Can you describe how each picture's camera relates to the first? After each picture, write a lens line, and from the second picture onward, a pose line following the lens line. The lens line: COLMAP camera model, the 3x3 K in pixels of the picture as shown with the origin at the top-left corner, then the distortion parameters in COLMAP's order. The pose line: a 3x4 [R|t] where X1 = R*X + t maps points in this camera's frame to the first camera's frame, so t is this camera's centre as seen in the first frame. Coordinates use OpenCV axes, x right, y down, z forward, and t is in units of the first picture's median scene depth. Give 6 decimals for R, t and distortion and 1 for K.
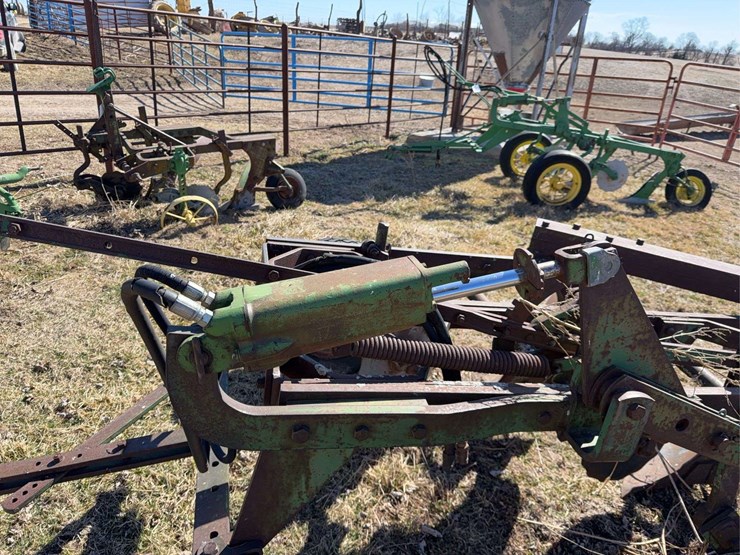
lens RADIAL K [[524.1, 0, 370.0], [0, 524.1, 277.5], [0, 0, 1]] dist [0.062573, -0.077659]
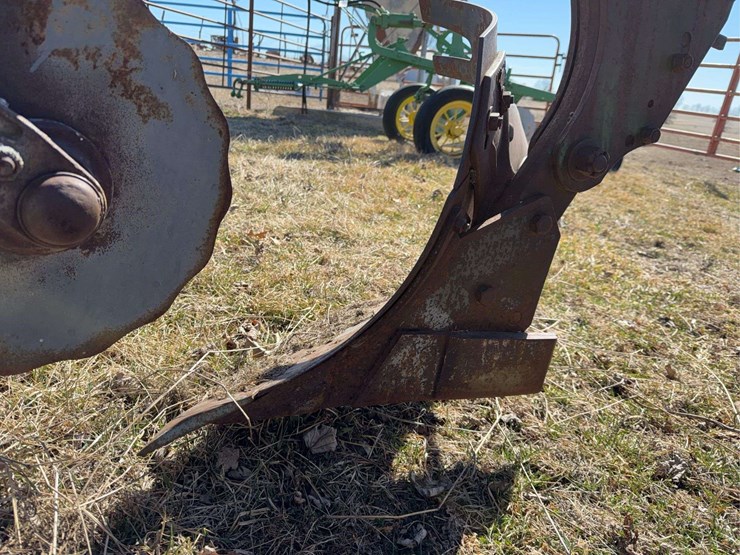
lens RADIAL K [[524.1, 0, 370.0], [0, 524.1, 277.5], [0, 0, 1]] dist [0.062573, -0.077659]
pose [[0.978150, -0.029548, 0.205790, 0.056928], [0.043607, 0.996989, -0.064120, 0.074919], [-0.203276, 0.071693, 0.976493, 0.250816]]
